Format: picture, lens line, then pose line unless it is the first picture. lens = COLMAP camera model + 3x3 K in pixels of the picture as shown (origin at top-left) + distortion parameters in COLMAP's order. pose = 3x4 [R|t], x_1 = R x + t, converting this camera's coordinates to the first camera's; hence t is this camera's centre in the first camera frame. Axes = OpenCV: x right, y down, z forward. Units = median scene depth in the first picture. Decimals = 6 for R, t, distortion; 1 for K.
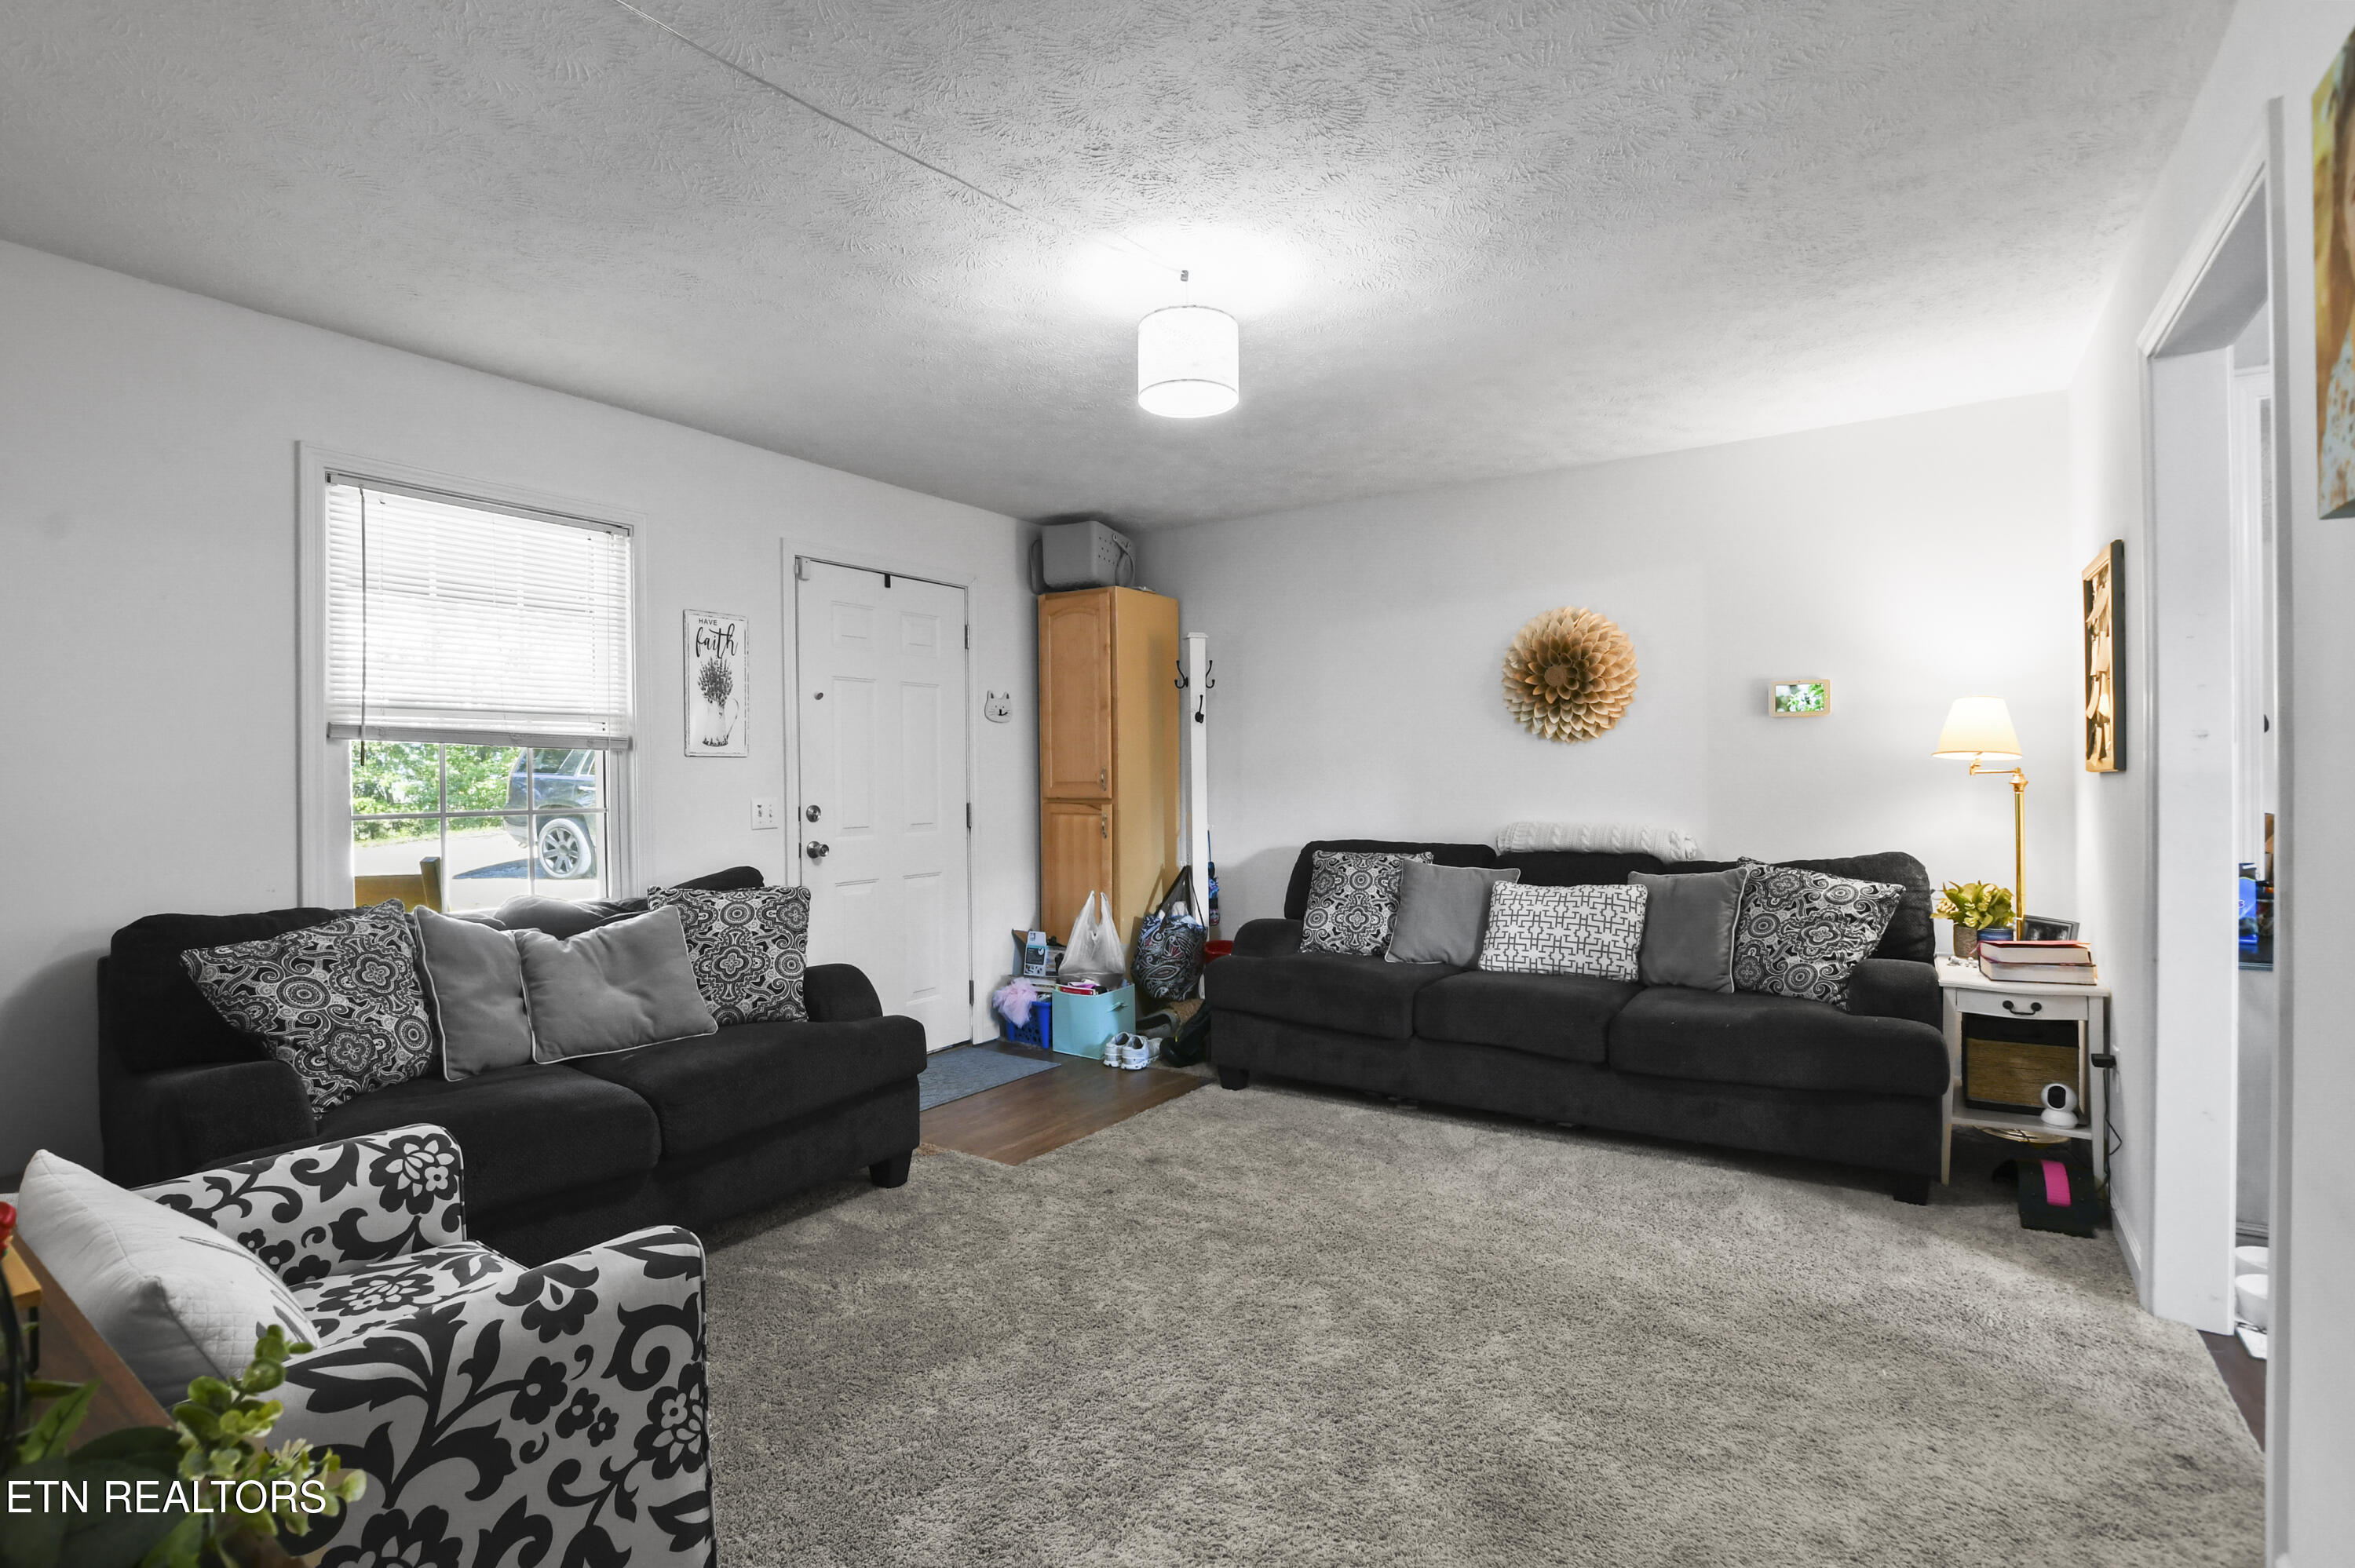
lens RADIAL K [[1119.9, 0, 1160.5], [0, 1119.9, 777.7], [0, 0, 1]] dist [-0.034171, 0.006448]
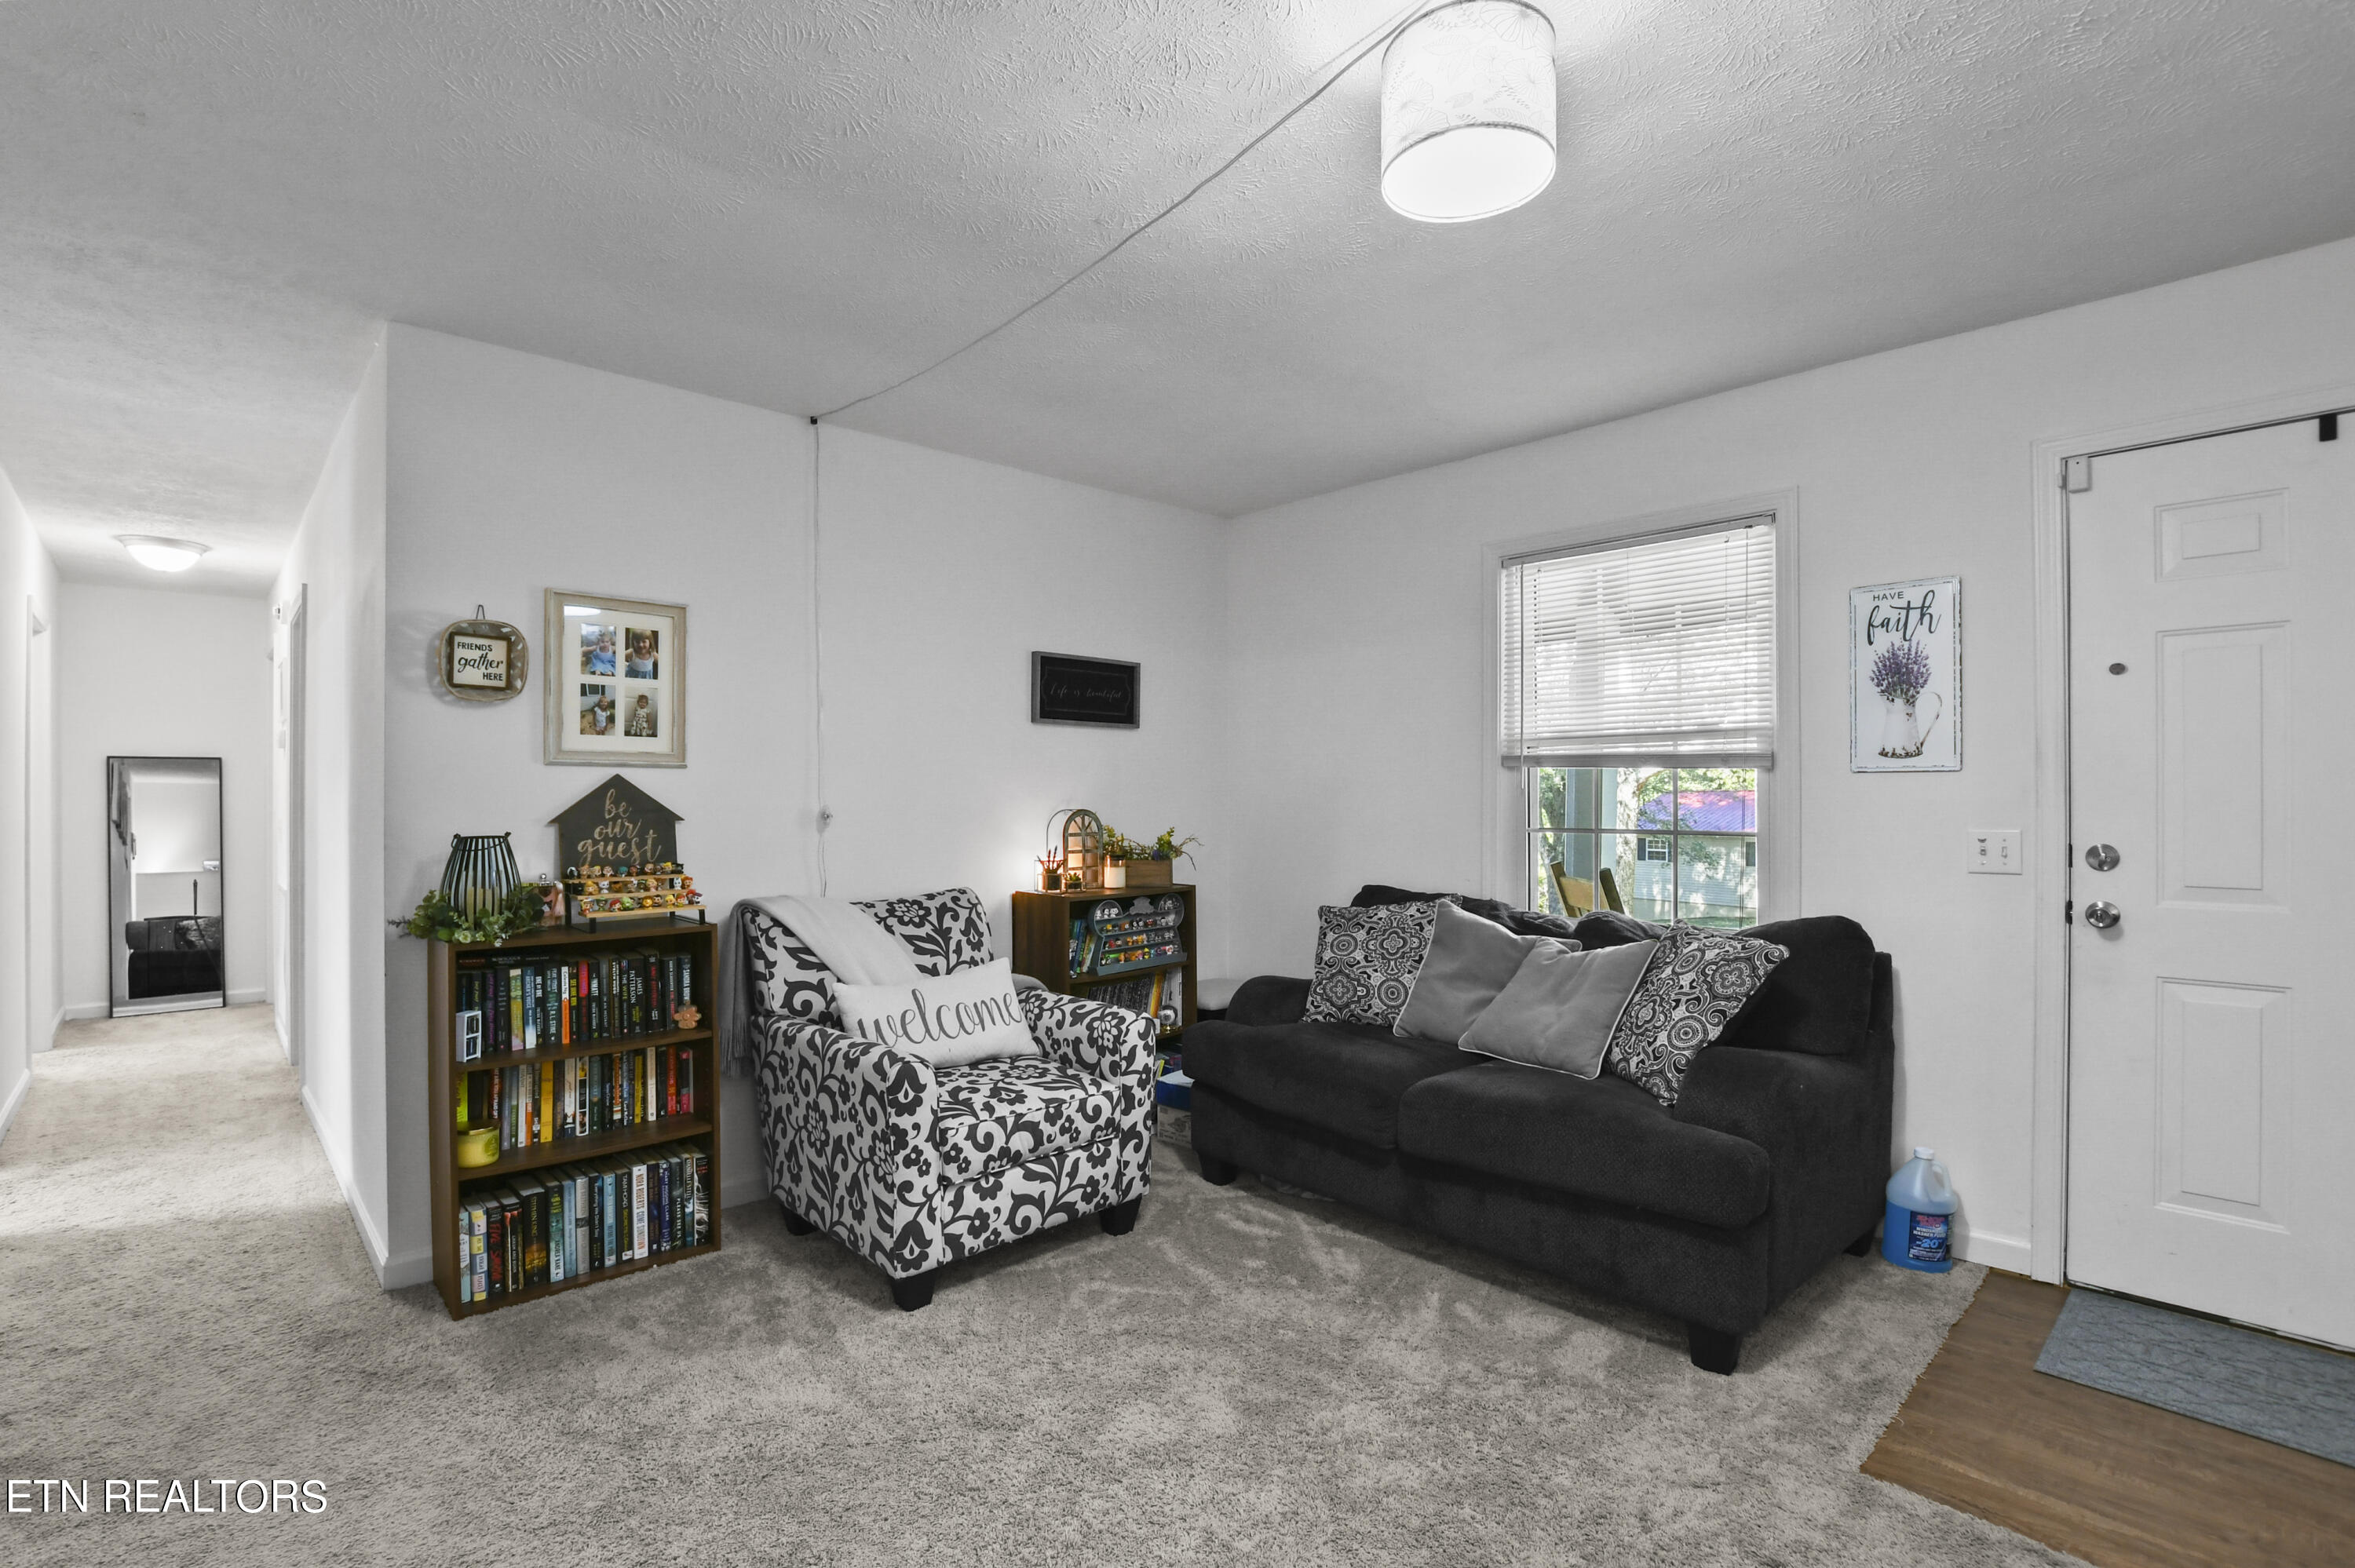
lens RADIAL K [[1053.1, 0, 1111.3], [0, 1053.1, 792.6], [0, 0, 1]] dist [-0.027739, 0.000106]
pose [[-0.245610, 0.003447, -0.969363, 0.418066], [0.003757, 0.999990, 0.002604, -0.008594], [0.969361, -0.003002, -0.245621, 0.653210]]
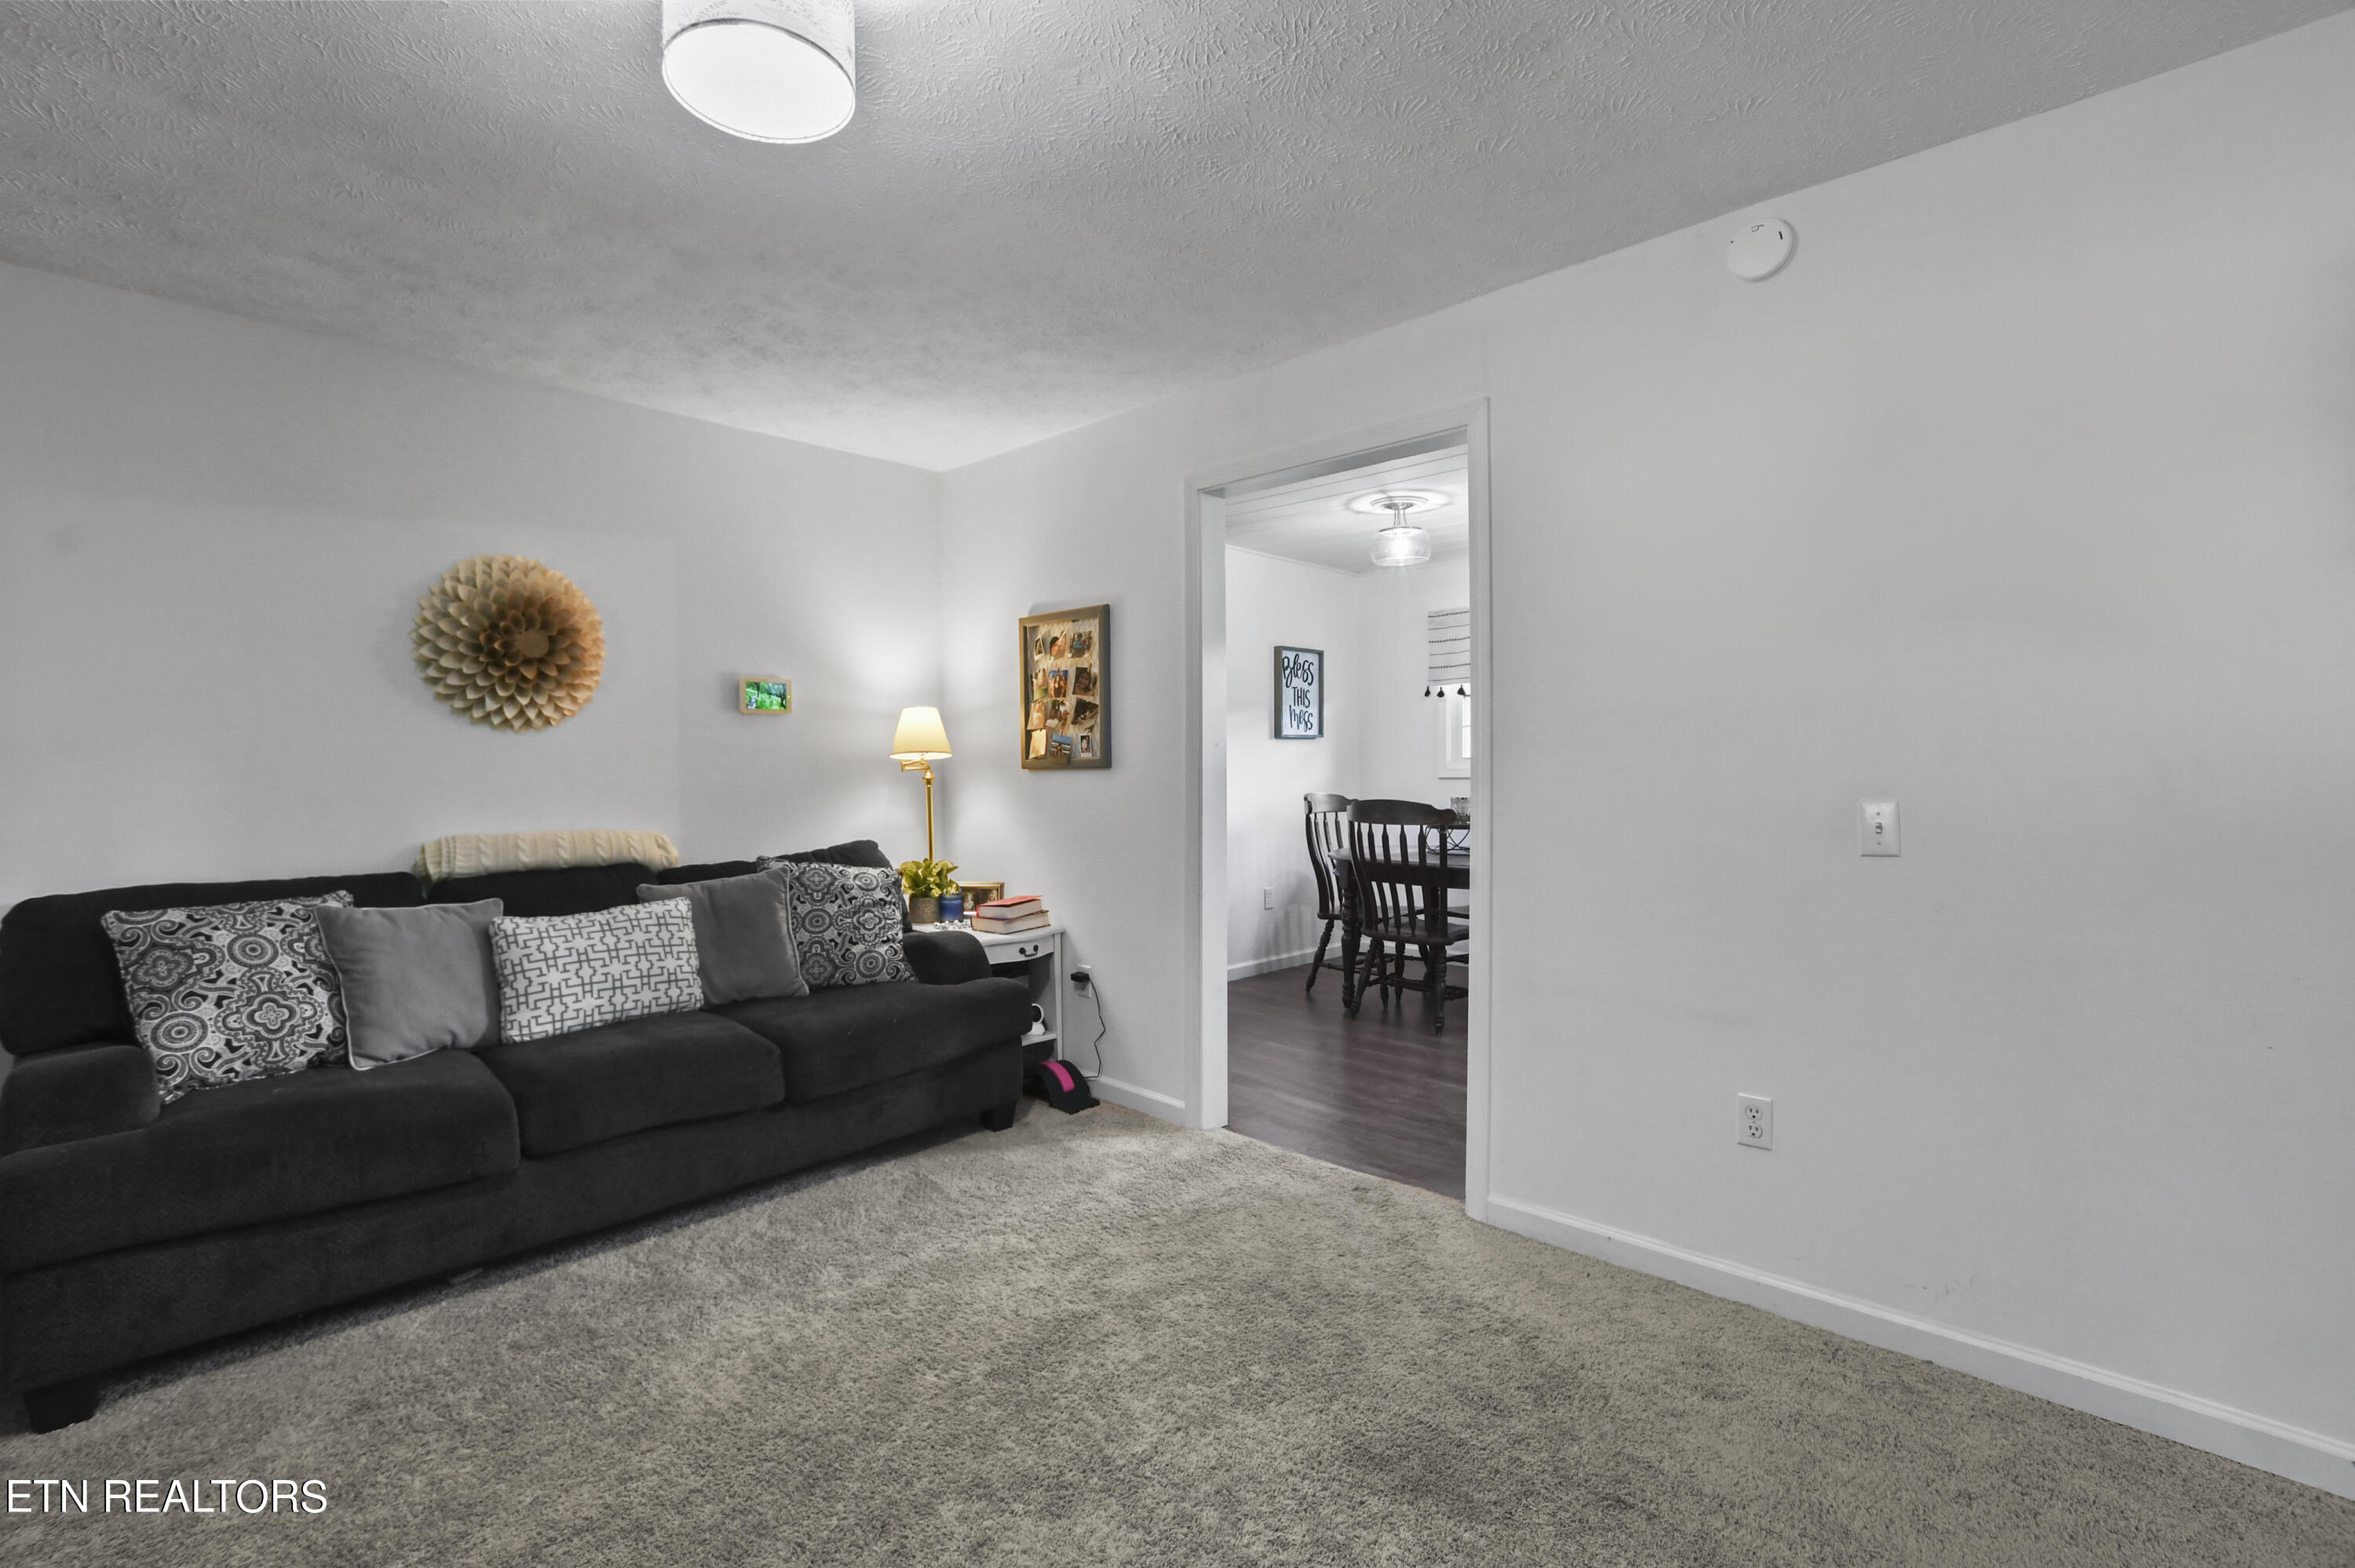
lens RADIAL K [[1053.1, 0, 1116.8], [0, 1053.1, 772.0], [0, 0, 1]] dist [-0.027739, 0.000106]
pose [[0.158340, -0.000104, 0.987385, -0.339195], [0.001402, 0.999999, -0.000120, -0.001739], [-0.987384, 0.001404, 0.158340, 0.551814]]
